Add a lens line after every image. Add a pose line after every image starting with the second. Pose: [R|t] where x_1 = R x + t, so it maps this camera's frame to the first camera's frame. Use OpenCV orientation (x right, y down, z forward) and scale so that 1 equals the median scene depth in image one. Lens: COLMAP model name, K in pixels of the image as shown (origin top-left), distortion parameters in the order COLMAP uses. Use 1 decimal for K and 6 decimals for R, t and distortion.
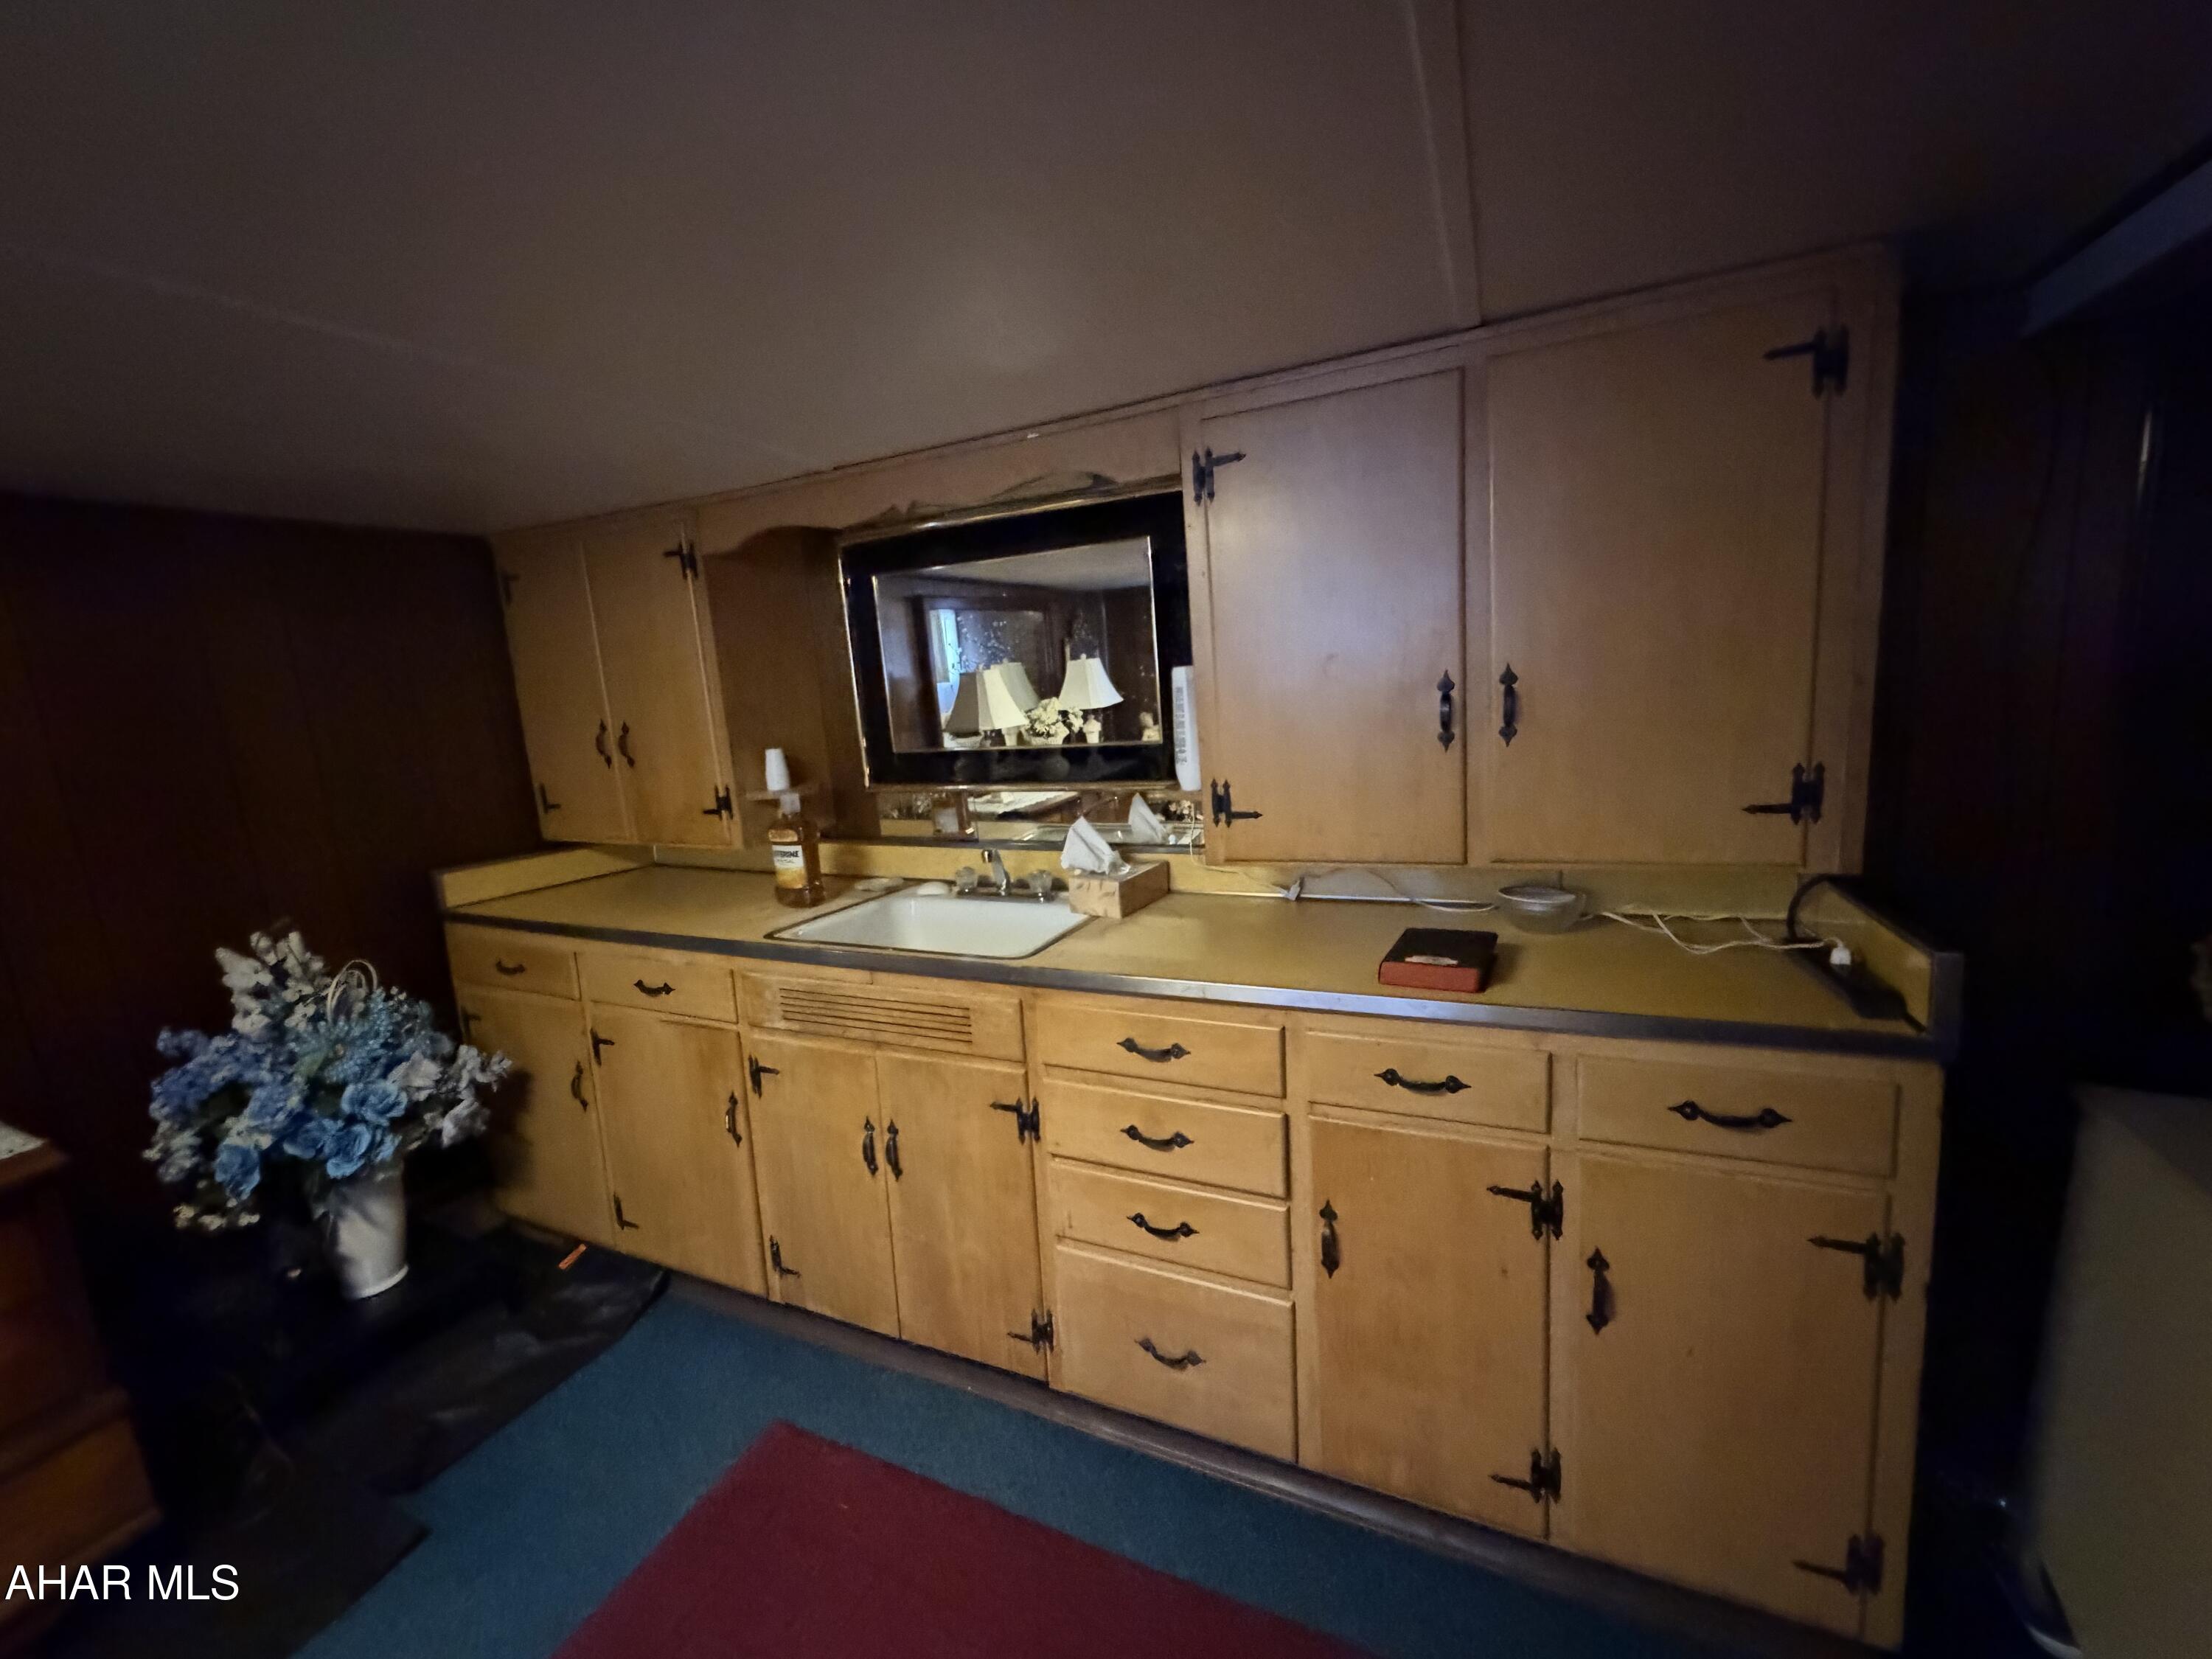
lens RADIAL K [[879.2, 0, 1113.3], [0, 879.2, 836.4], [0, 0, 1]] dist [0.000680, 0.000035]
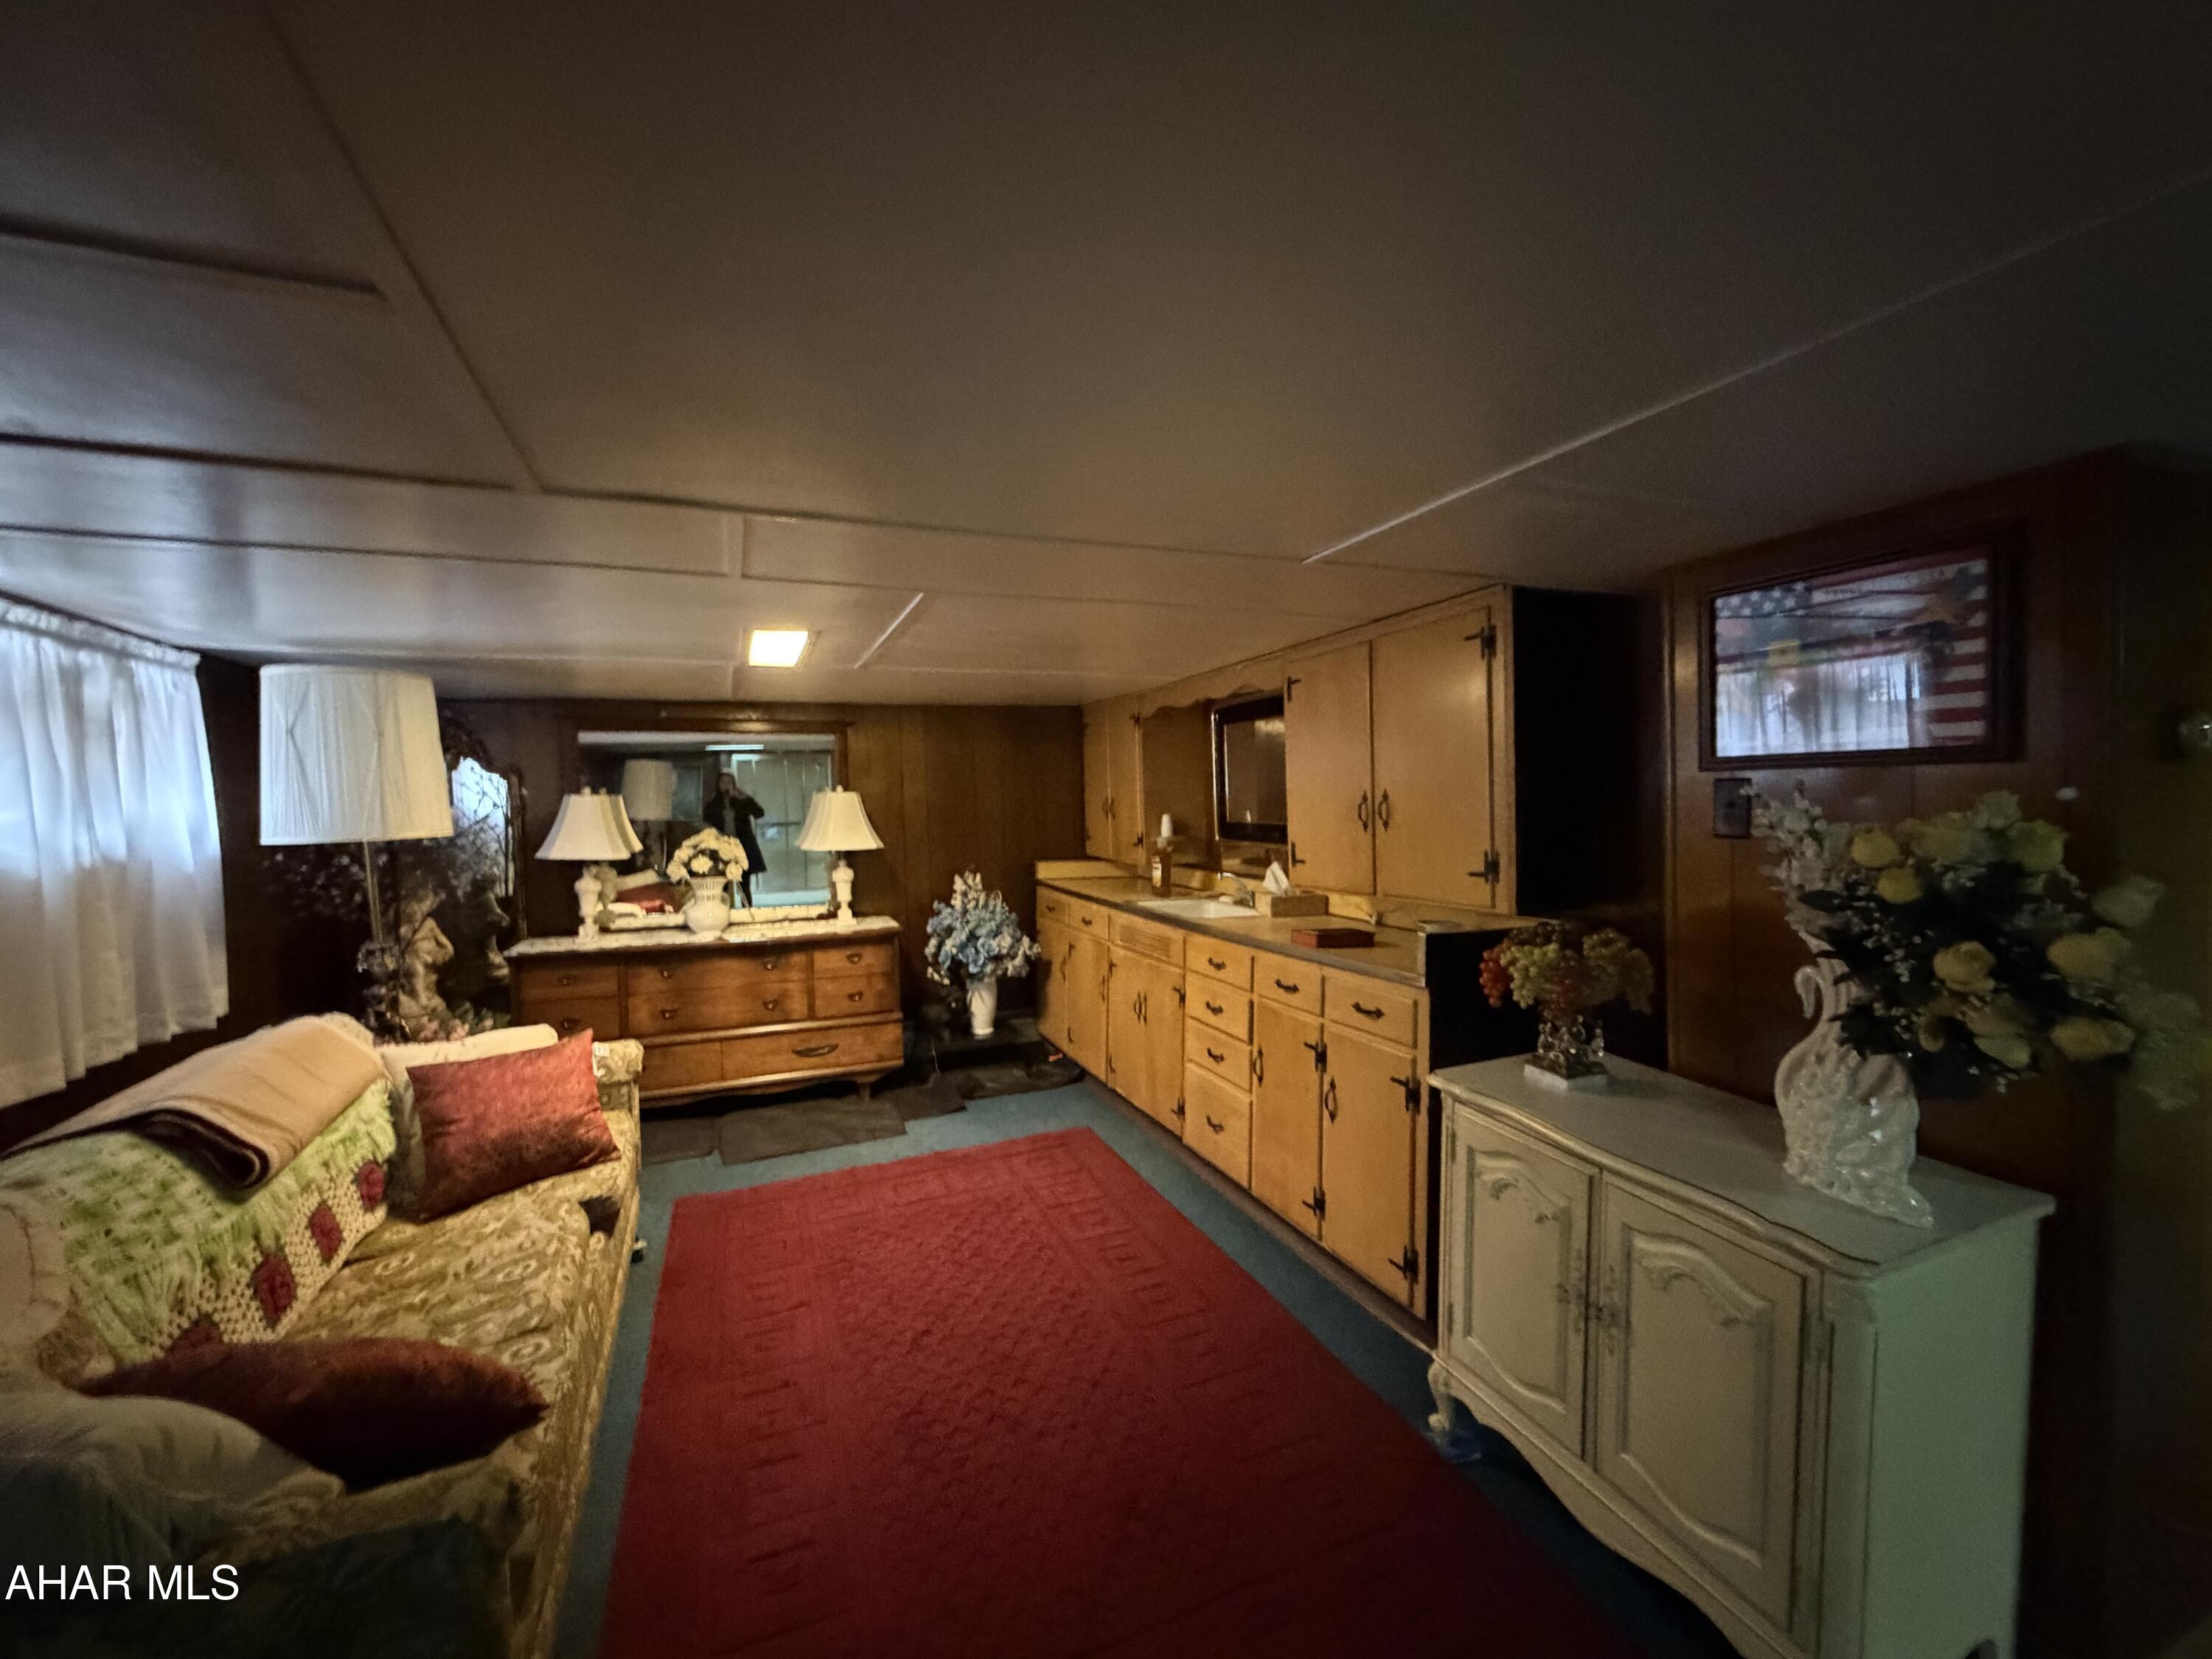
lens RADIAL K [[879.2, 0, 1113.3], [0, 879.2, 836.4], [0, 0, 1]] dist [0.000680, 0.000035]
pose [[0.740751, 0.080074, -0.666990, 1.019896], [-0.144369, 0.988647, -0.041646, 0.054913], [0.656083, 0.127142, 0.743902, -0.618818]]
